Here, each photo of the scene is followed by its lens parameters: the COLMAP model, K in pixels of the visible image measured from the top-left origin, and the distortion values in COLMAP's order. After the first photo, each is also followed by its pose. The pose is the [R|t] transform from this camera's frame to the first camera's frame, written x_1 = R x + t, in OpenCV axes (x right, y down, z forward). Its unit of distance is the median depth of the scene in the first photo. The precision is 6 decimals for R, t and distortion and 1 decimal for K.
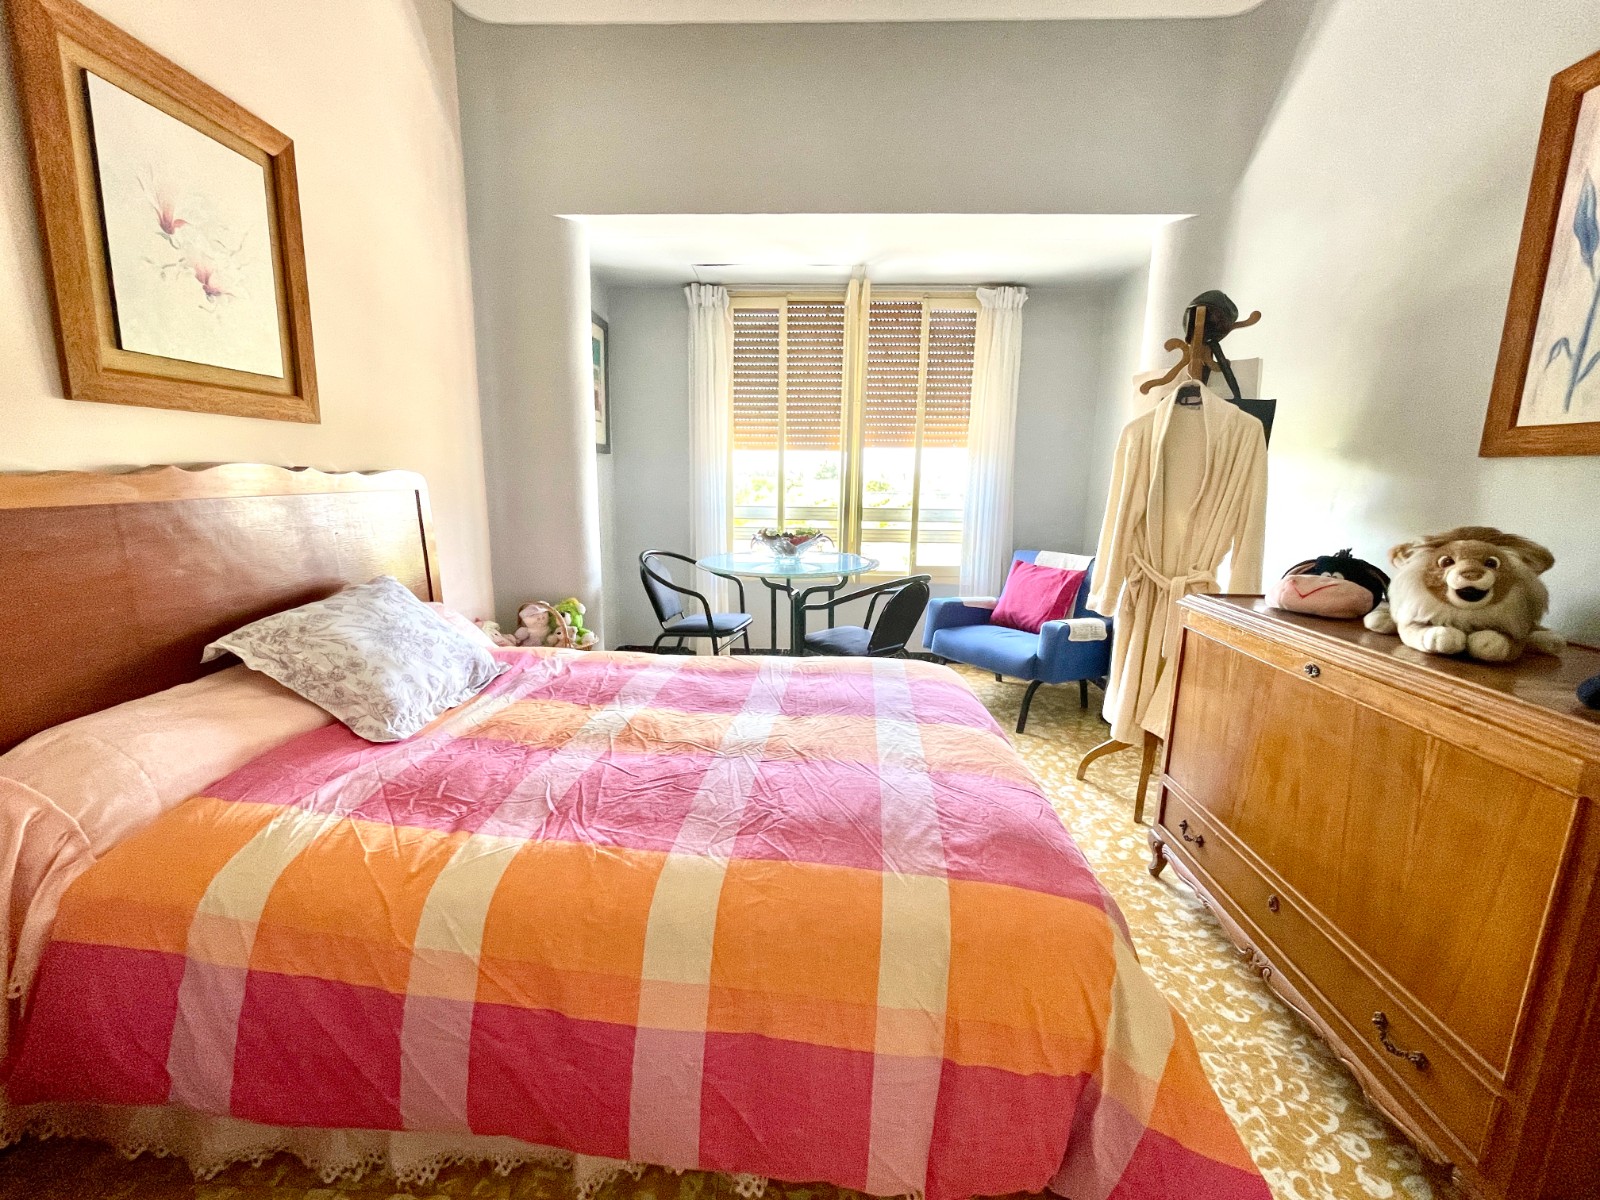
lens RADIAL K [[649.5, 0, 811.7], [0, 649.5, 594.1], [0, 0, 1]] dist [-0.005492, 0.002483]
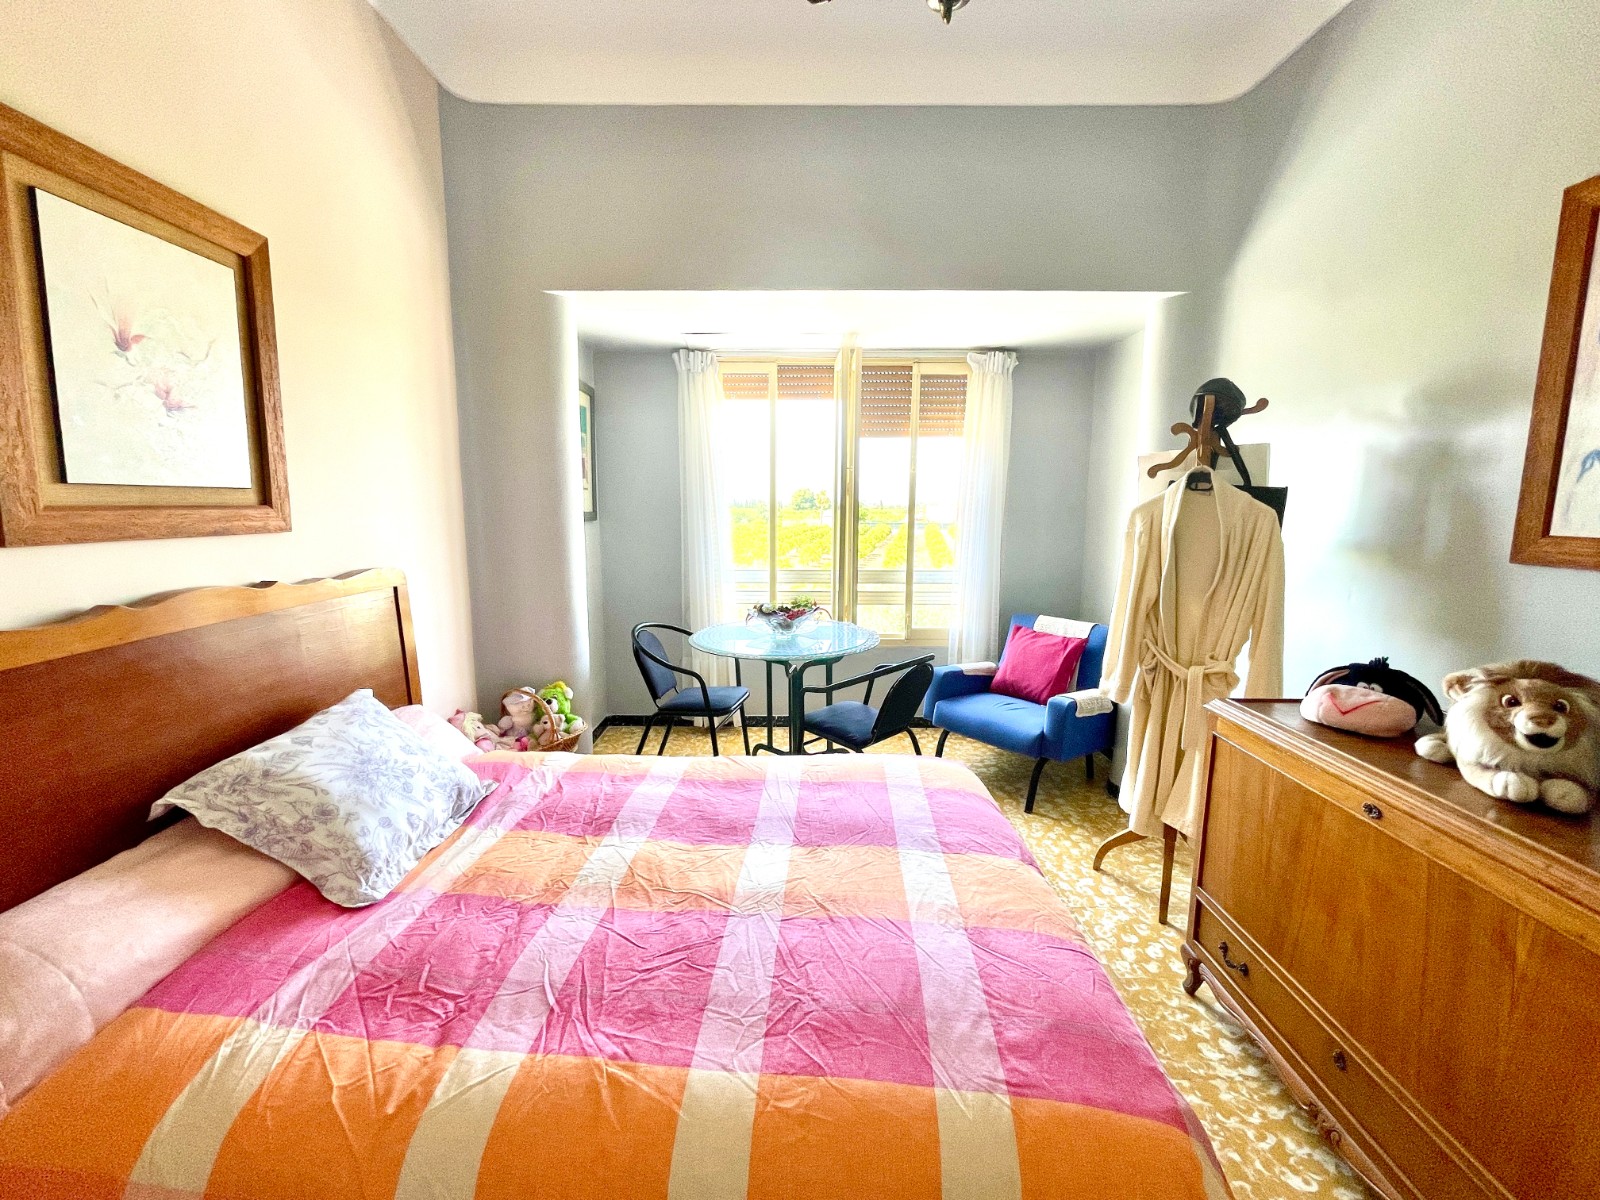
lens RADIAL K [[649.5, 0, 813.7], [0, 649.5, 595.9], [0, 0, 1]] dist [-0.005492, 0.002483]
pose [[0.999355, -0.015456, 0.032429, -0.048890], [0.016902, 0.998853, -0.044803, -0.136663], [-0.031700, 0.045322, 0.998469, 0.063301]]
